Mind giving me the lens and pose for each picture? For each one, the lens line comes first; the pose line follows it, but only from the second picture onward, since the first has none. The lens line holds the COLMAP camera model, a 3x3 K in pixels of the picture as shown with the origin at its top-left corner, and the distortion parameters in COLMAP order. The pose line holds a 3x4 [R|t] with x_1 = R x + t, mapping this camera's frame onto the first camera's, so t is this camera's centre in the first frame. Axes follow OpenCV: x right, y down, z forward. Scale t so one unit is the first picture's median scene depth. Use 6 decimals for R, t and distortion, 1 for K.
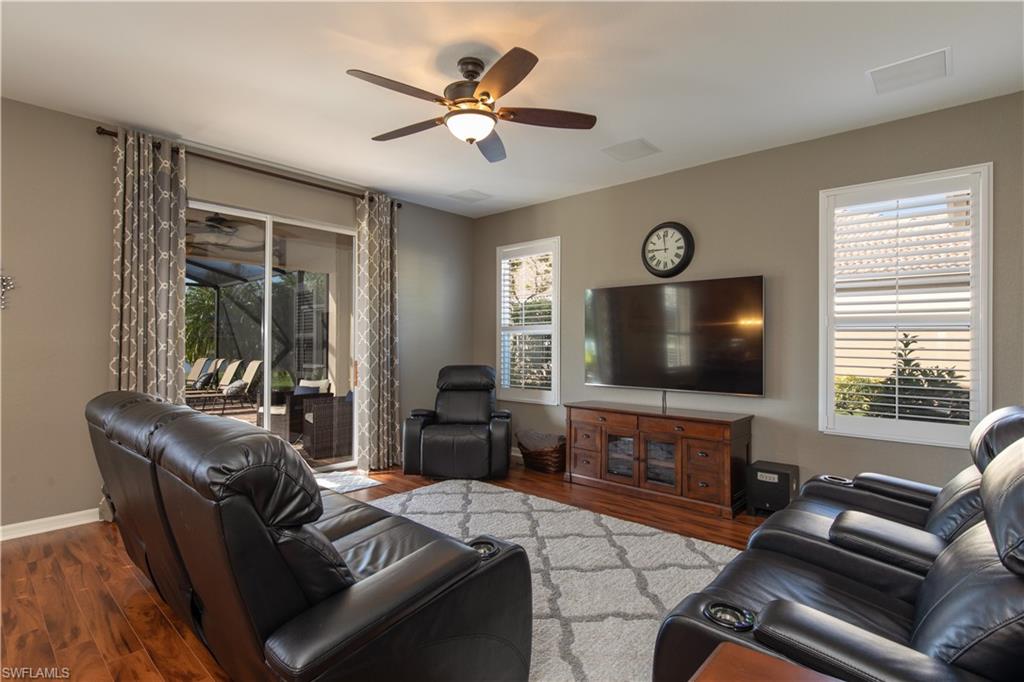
lens RADIAL K [[504.9, 0, 511.9], [0, 504.9, 342.9], [0, 0, 1]] dist [-0.004198, -0.000390]
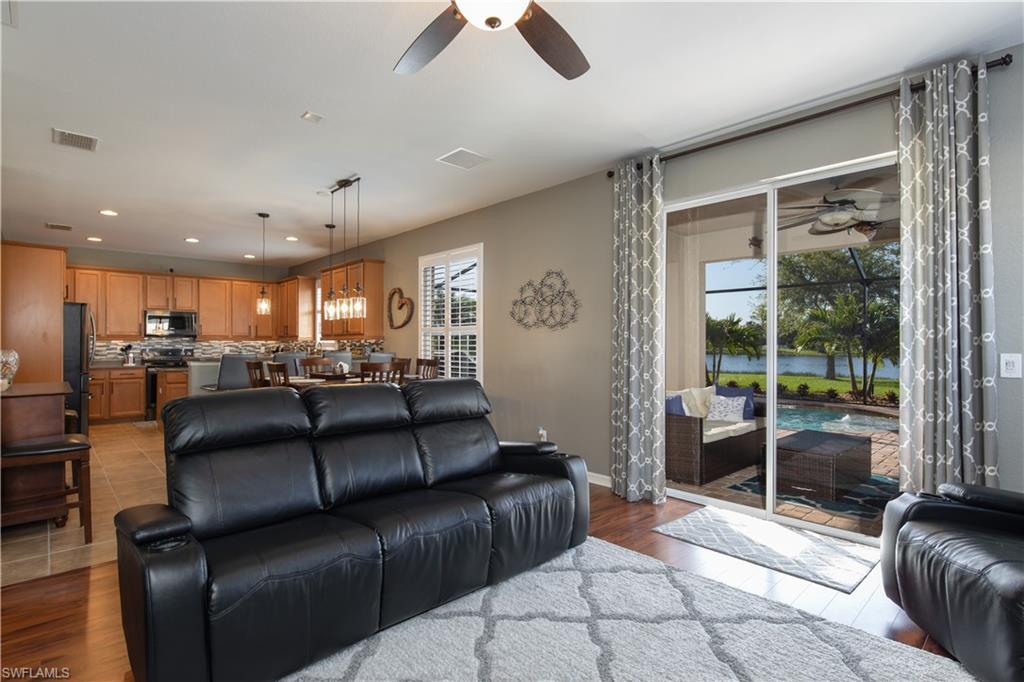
lens RADIAL K [[504.9, 0, 512.5], [0, 504.9, 339.8], [0, 0, 1]] dist [-0.004198, -0.000390]
pose [[-0.077240, -0.011831, -0.996942, 0.312853], [-0.000499, 0.999930, -0.011827, 0.001986], [0.997012, -0.000416, -0.077240, 0.607303]]
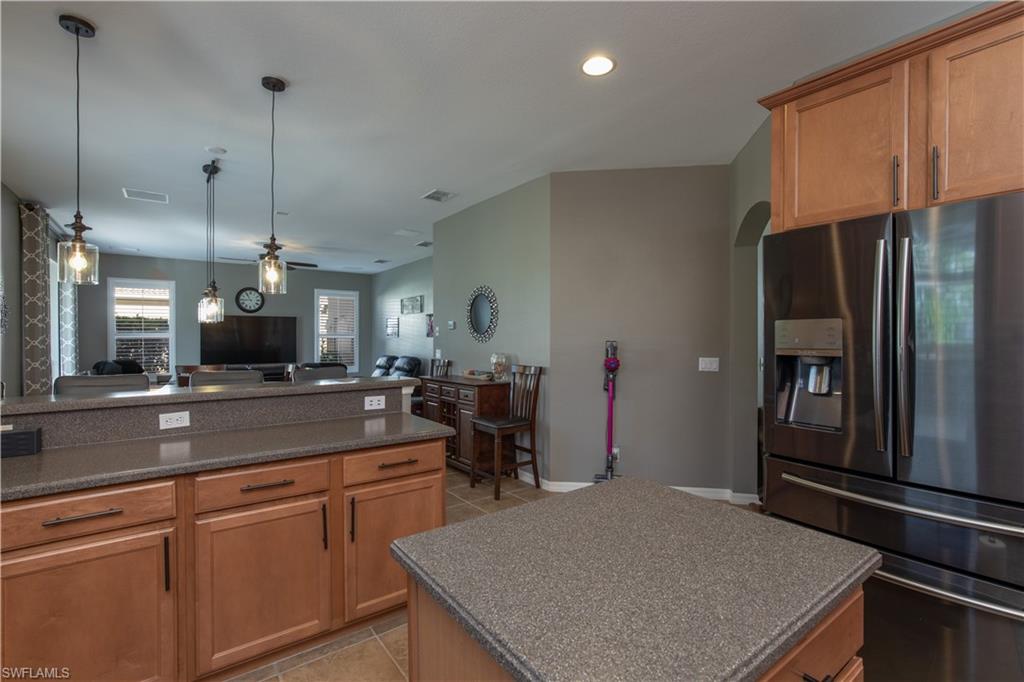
lens RADIAL K [[470.0, 0, 512.9], [0, 470.0, 339.2], [0, 0, 1]] dist [0.002631, -0.000331]
pose [[0.185912, -0.010720, 0.982508, -1.361749], [-0.000990, 0.999938, 0.011098, -0.036102], [-0.982566, -0.003036, 0.185890, -0.454708]]
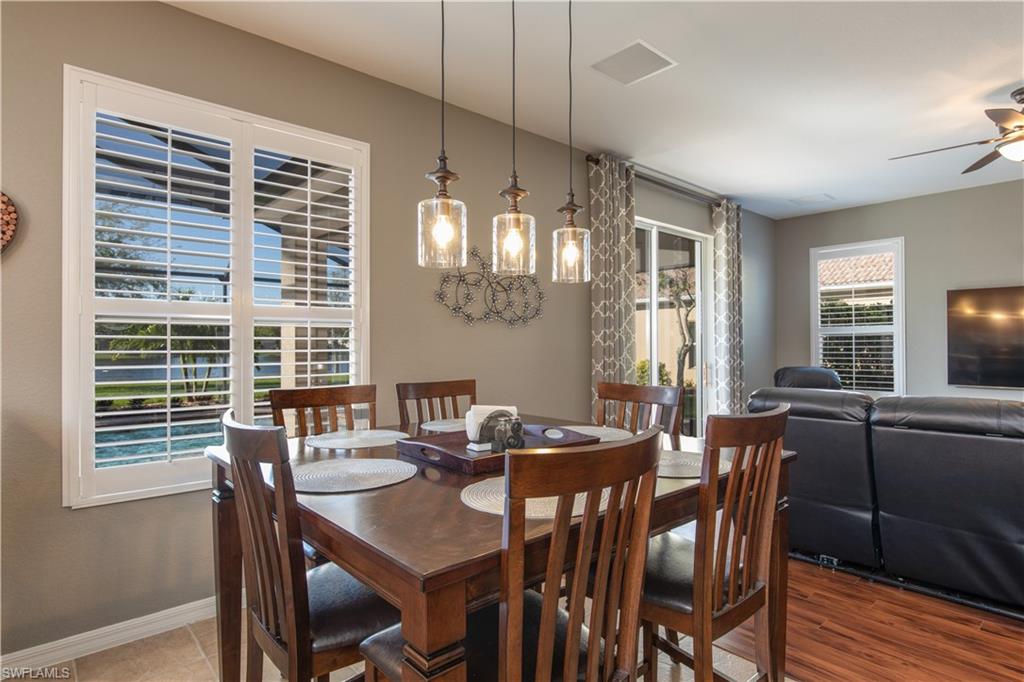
lens RADIAL K [[549.9, 0, 514.0], [0, 549.9, 342.3], [0, 0, 1]] dist [0.005321, 0.000576]
pose [[0.995634, -0.009383, -0.092875, -0.618903], [0.008915, 0.999945, -0.005454, -0.003214], [0.092921, 0.004602, 0.995663, -0.168081]]
